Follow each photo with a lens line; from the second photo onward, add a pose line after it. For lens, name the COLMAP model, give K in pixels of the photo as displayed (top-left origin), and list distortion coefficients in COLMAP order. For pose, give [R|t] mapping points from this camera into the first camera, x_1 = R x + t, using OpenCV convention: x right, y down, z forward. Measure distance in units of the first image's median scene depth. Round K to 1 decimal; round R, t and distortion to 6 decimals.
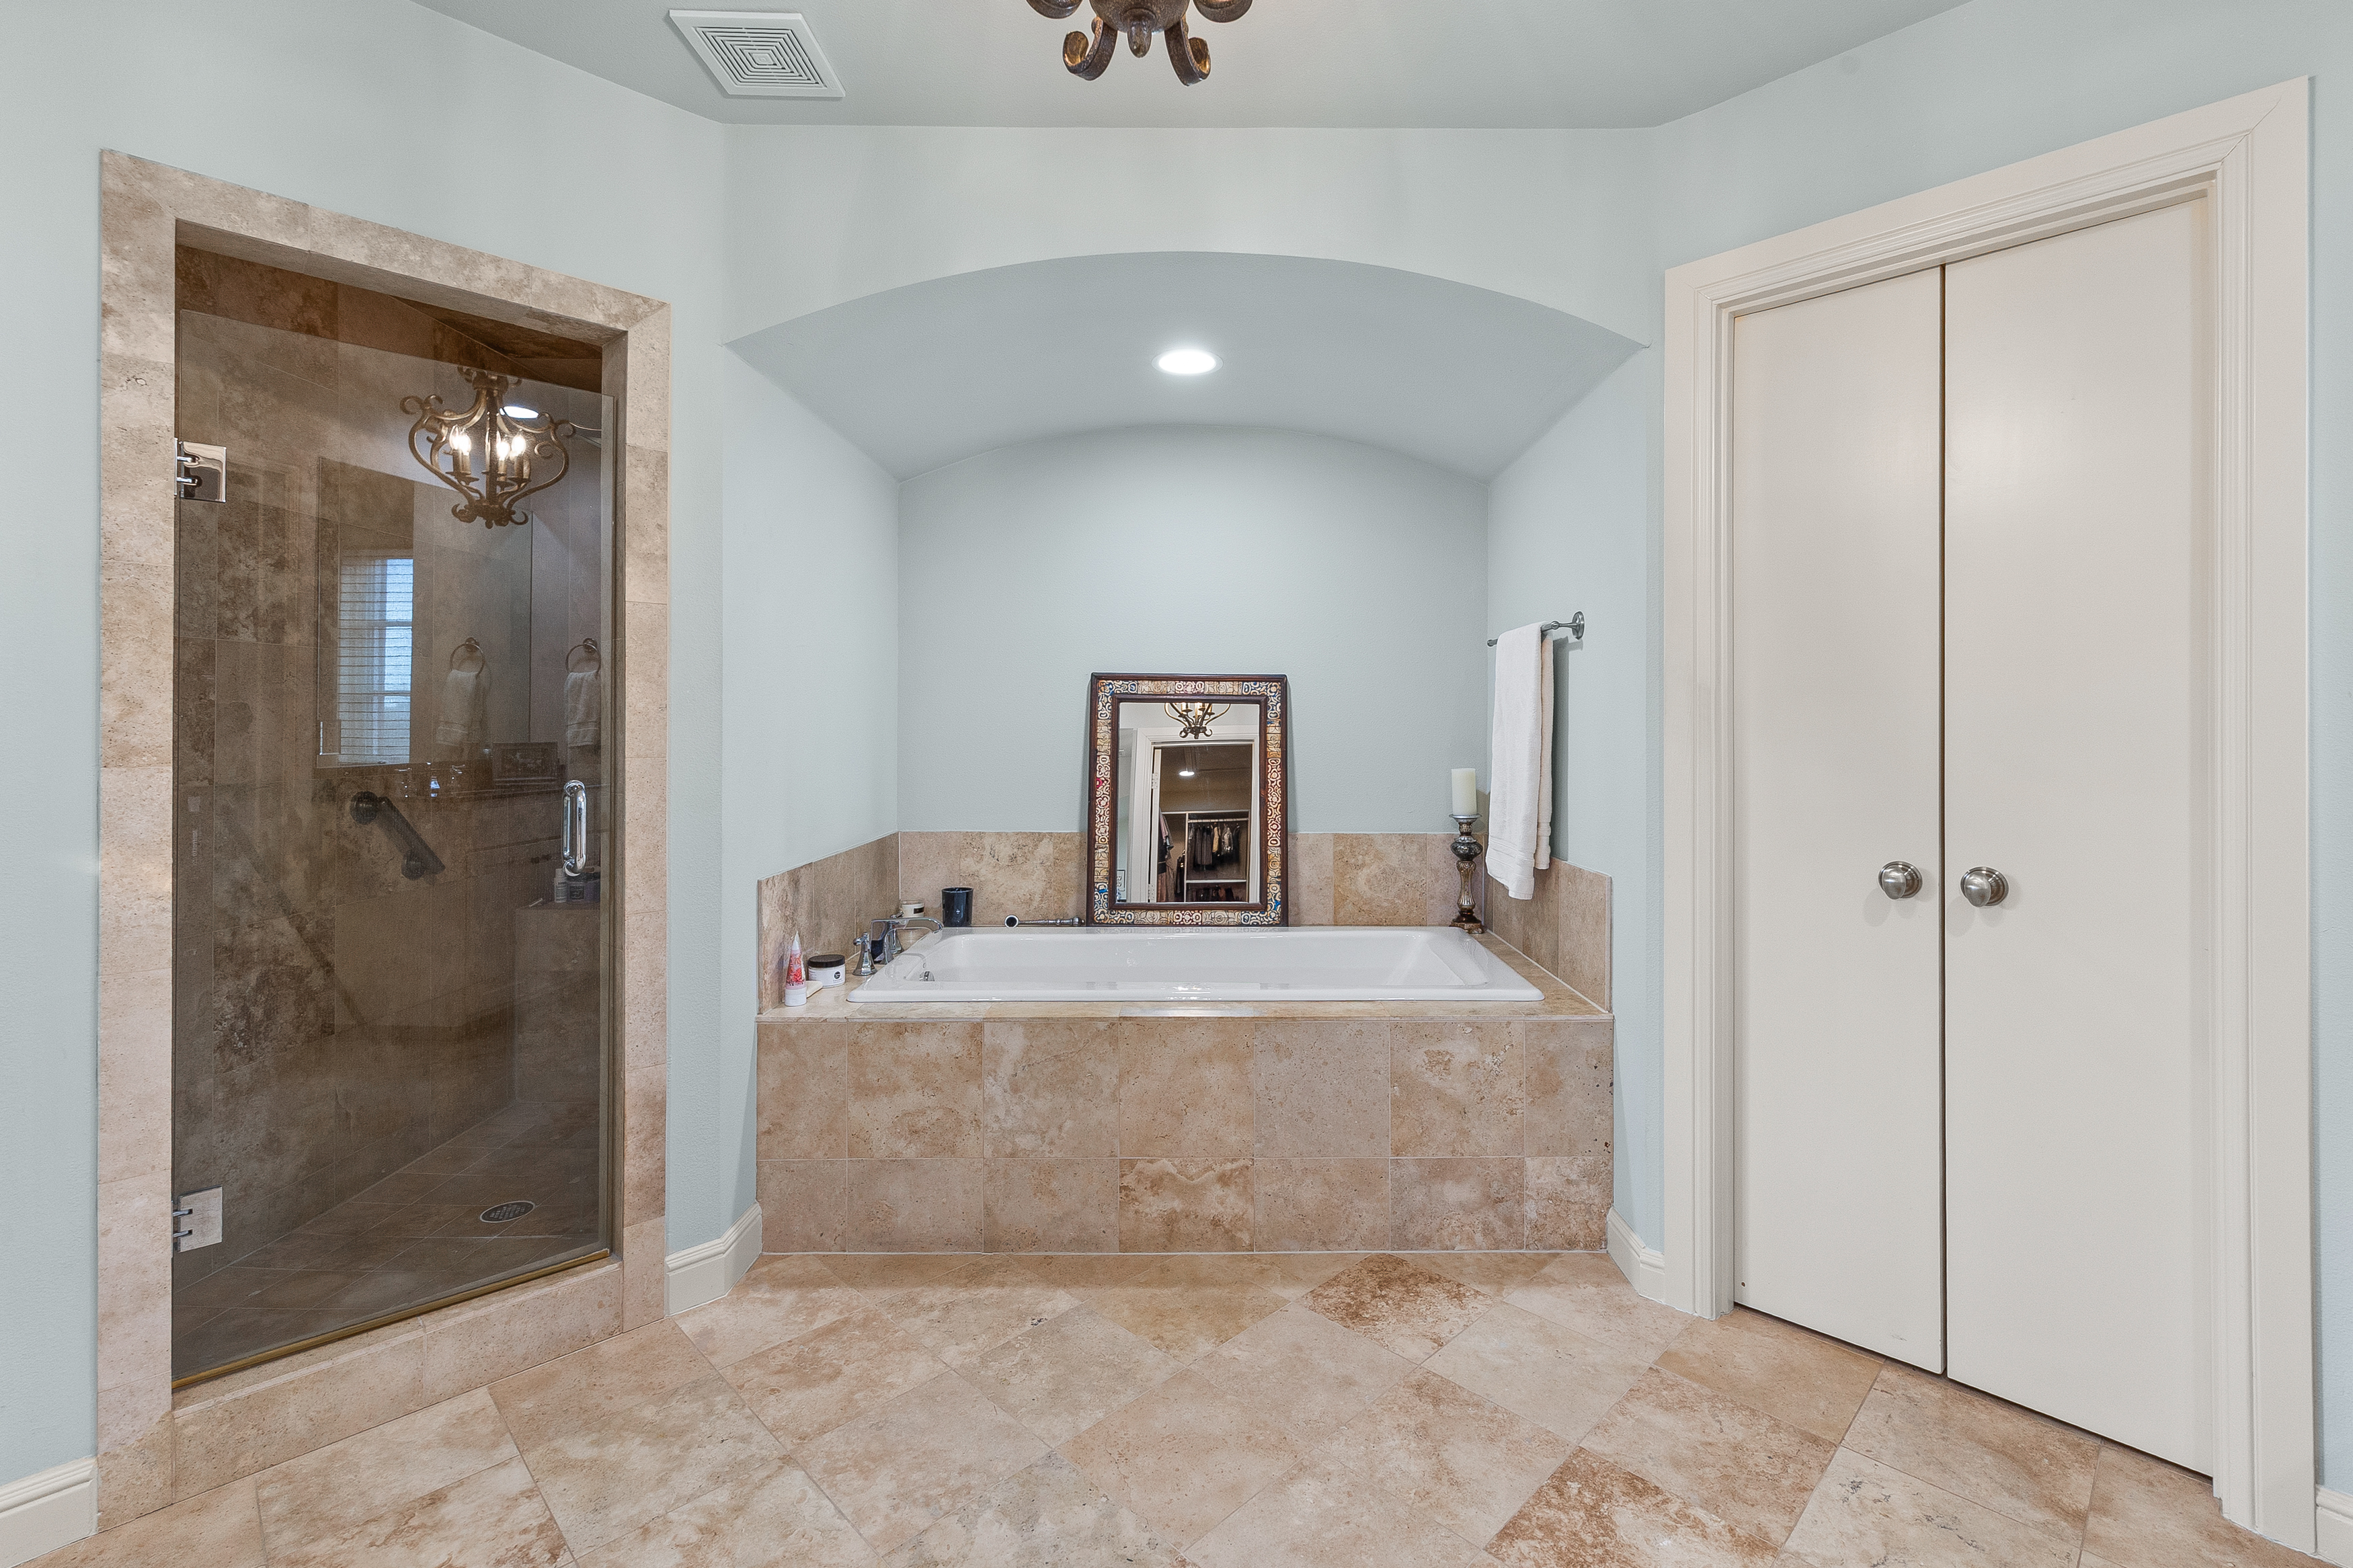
lens RADIAL K [[1042.8, 0, 1173.7], [0, 1042.8, 726.1], [0, 0, 1]] dist [0.001790, 0.000576]
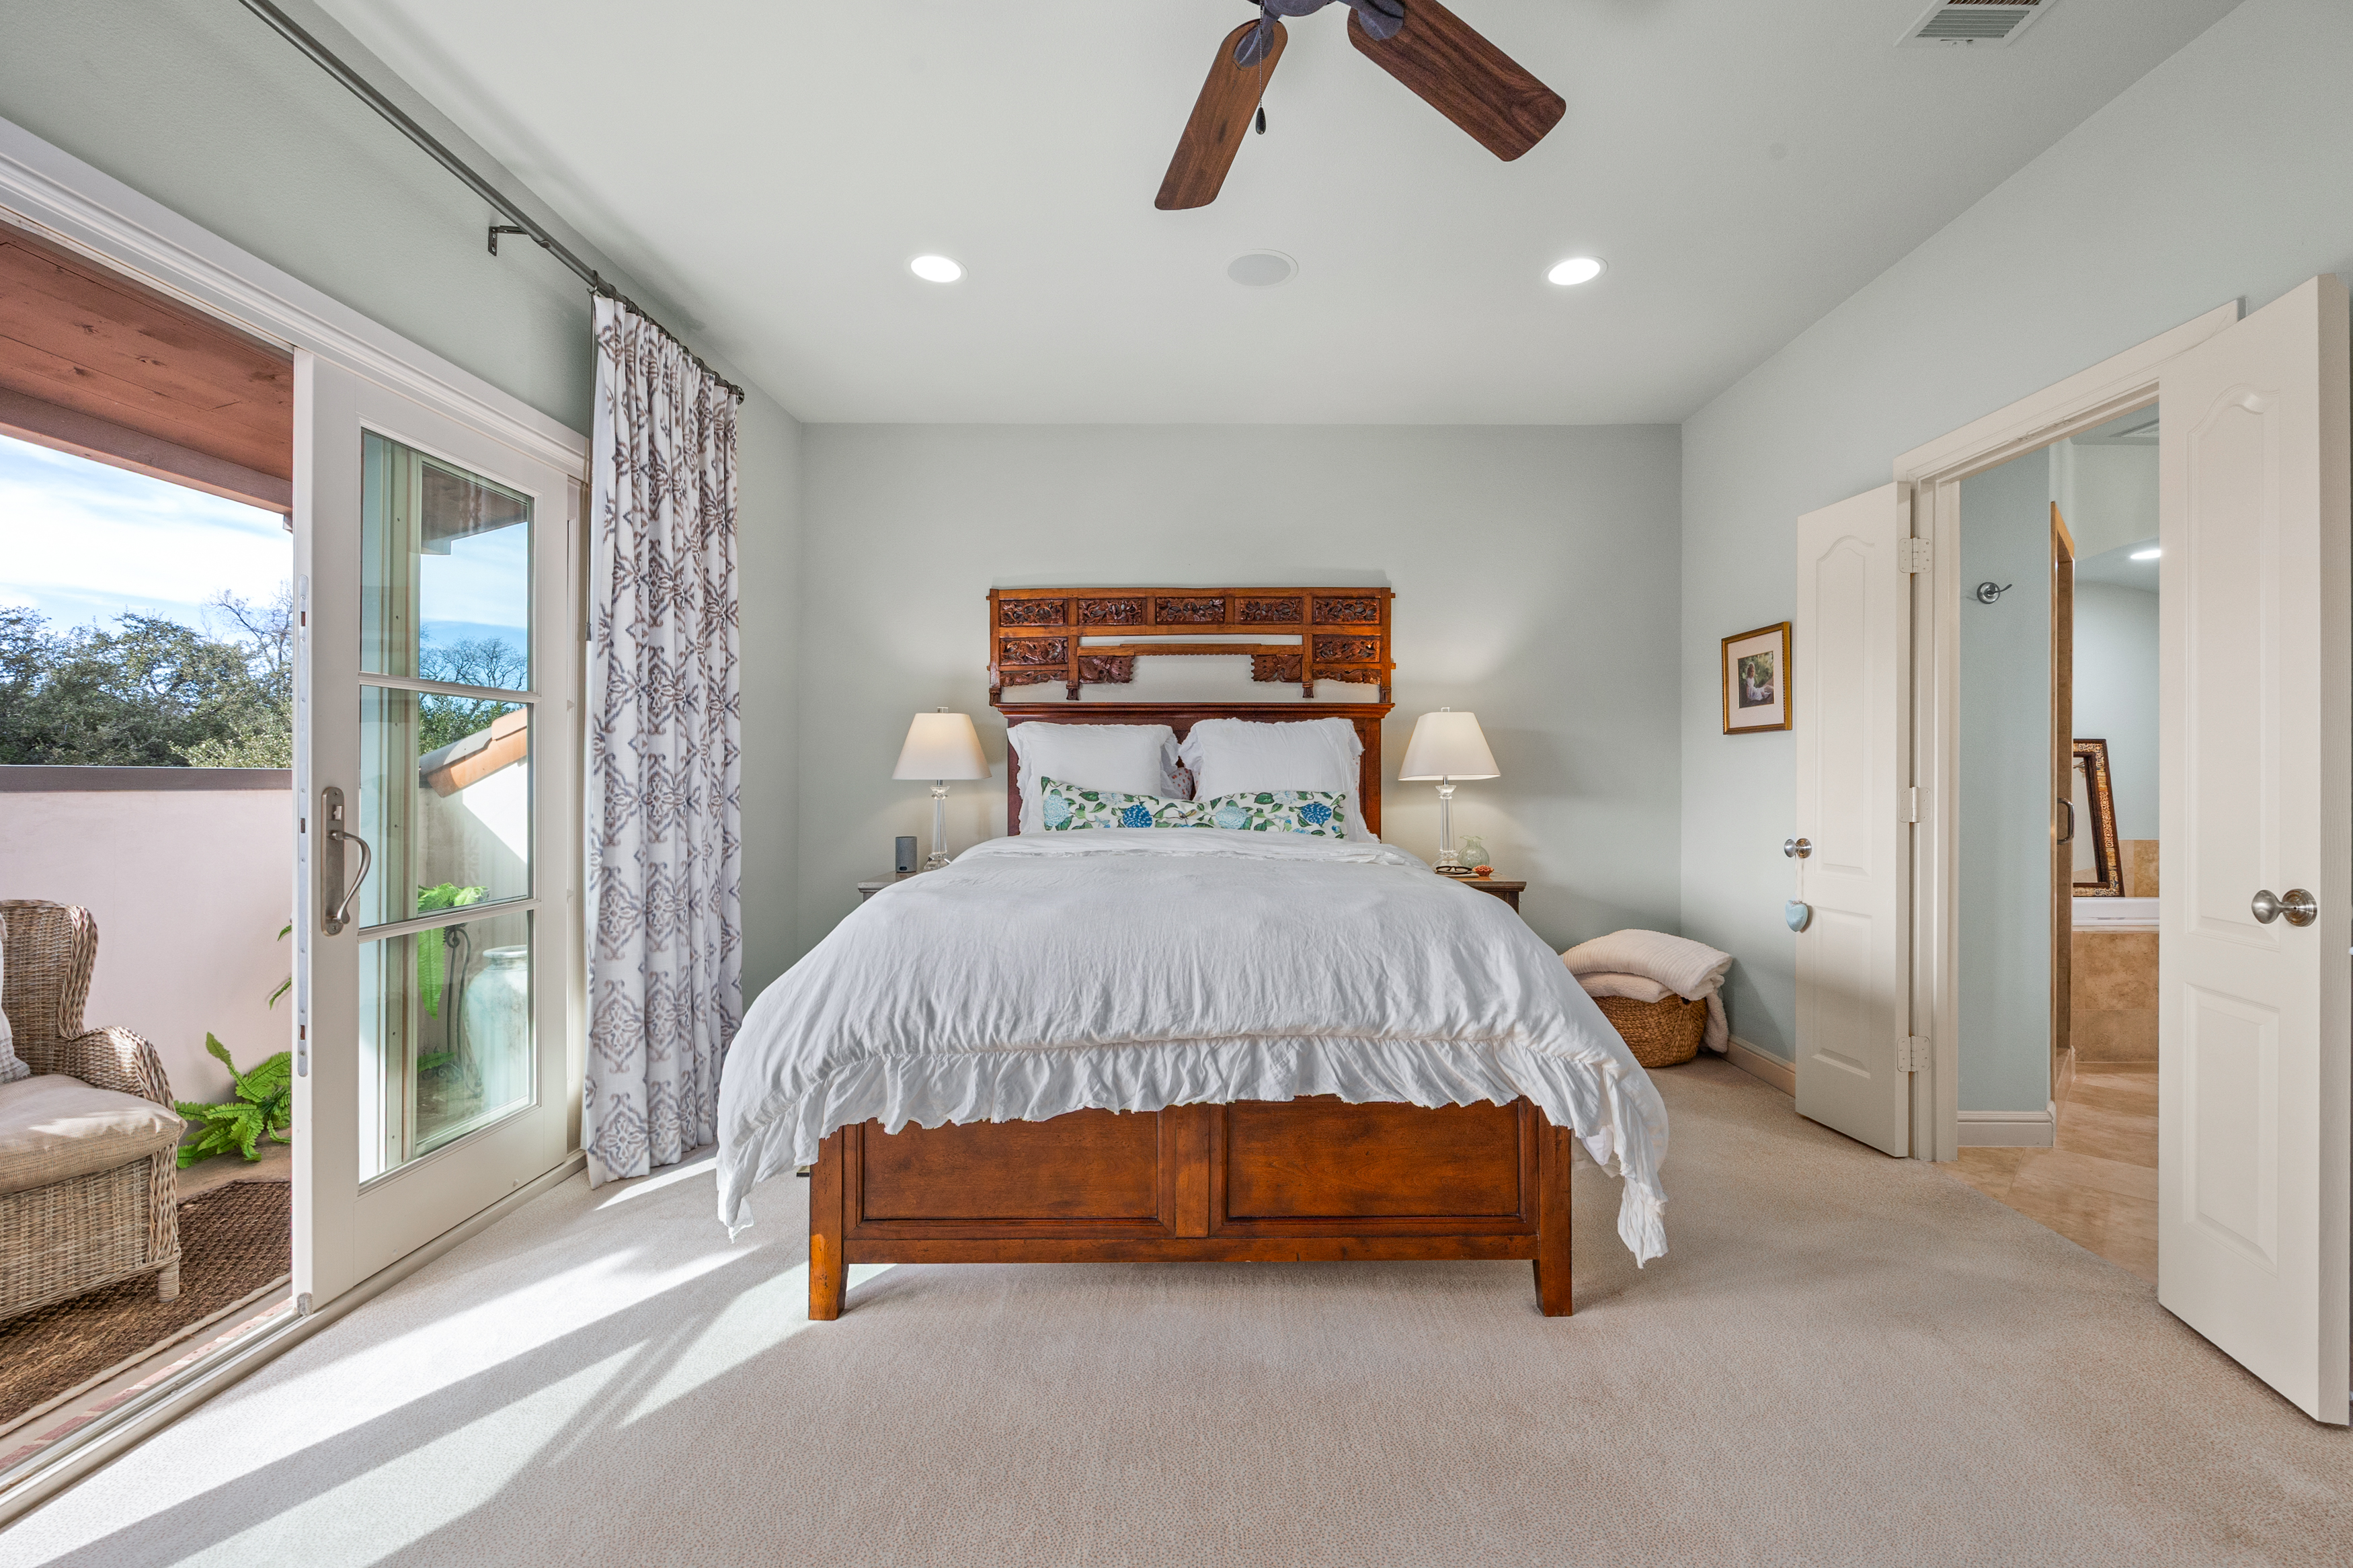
lens RADIAL K [[980.7, 0, 1186.1], [0, 980.7, 781.2], [0, 0, 1]] dist [0.003882, 0.001972]
pose [[0.999710, 0.000623, 0.024070, -1.900849], [-0.000586, 0.999999, -0.001537, 0.025389], [-0.024071, 0.001522, 0.999709, -0.657388]]
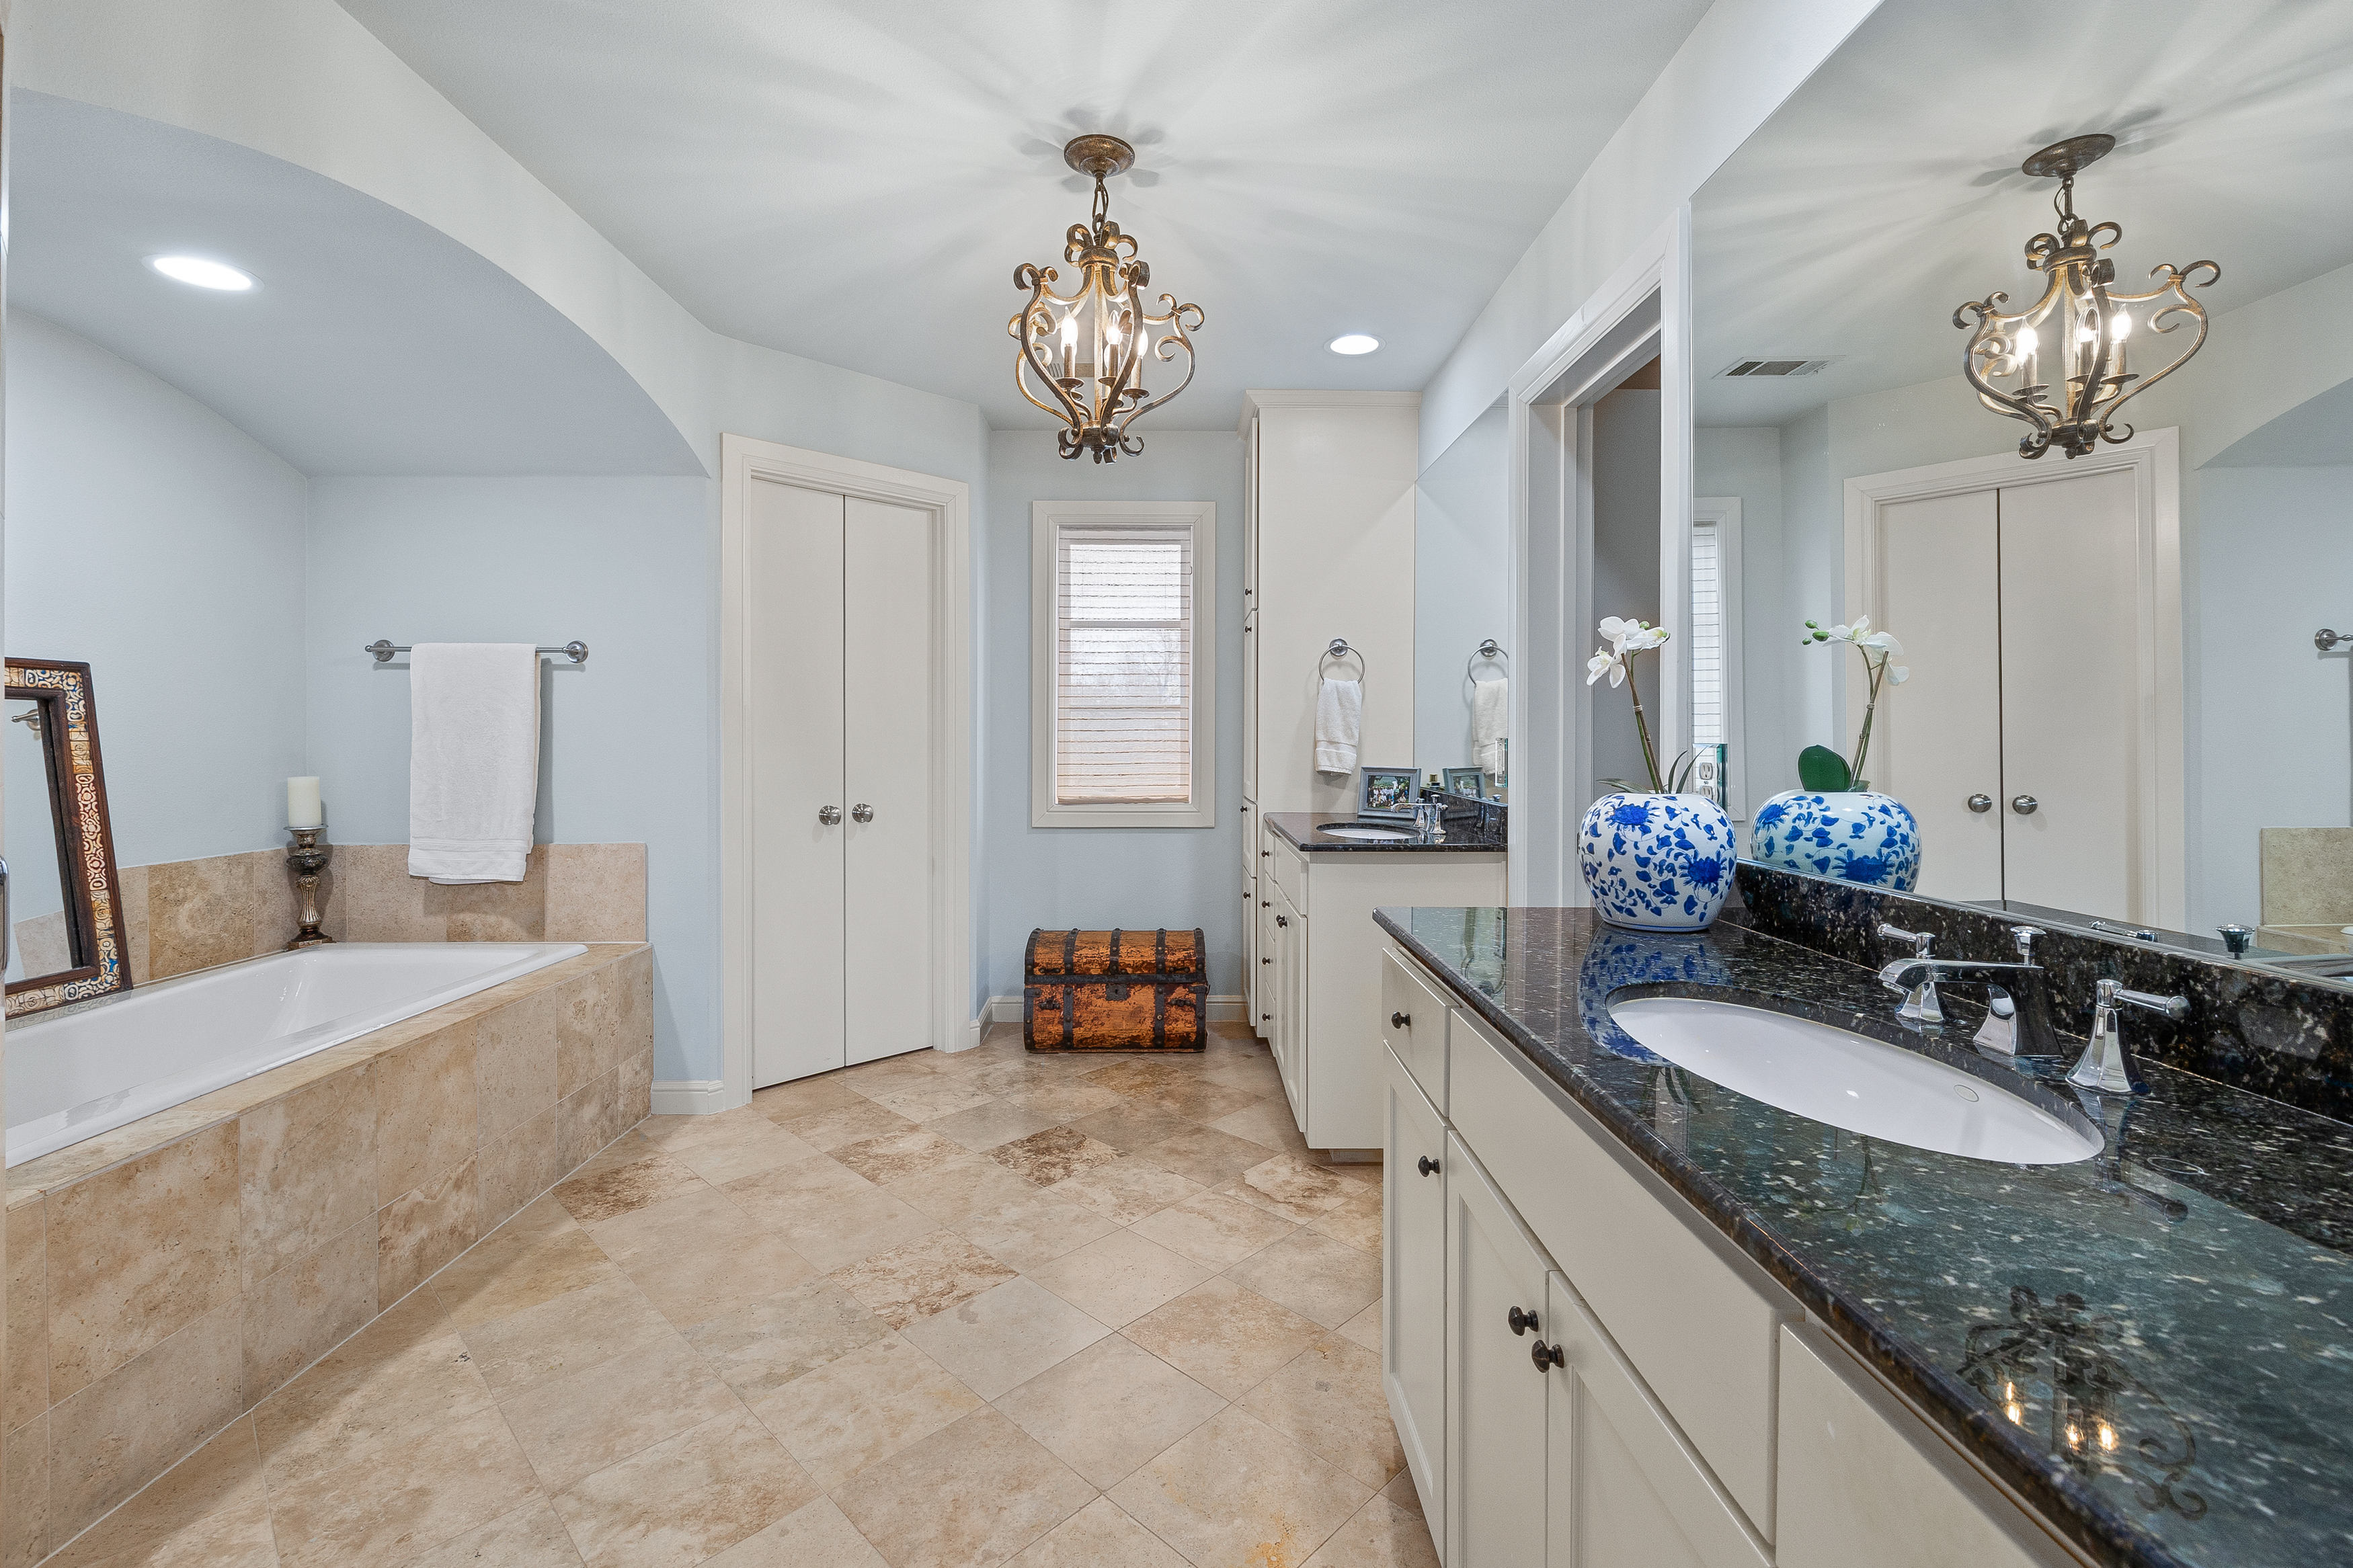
lens RADIAL K [[1042.8, 0, 1207.2], [0, 1042.8, 741.9], [0, 0, 1]] dist [0.001790, 0.000576]
pose [[-0.036195, -0.008299, 0.999310, -0.976984], [-0.002035, 0.999964, 0.008231, -0.000236], [-0.999343, -0.001736, -0.036211, 0.316599]]
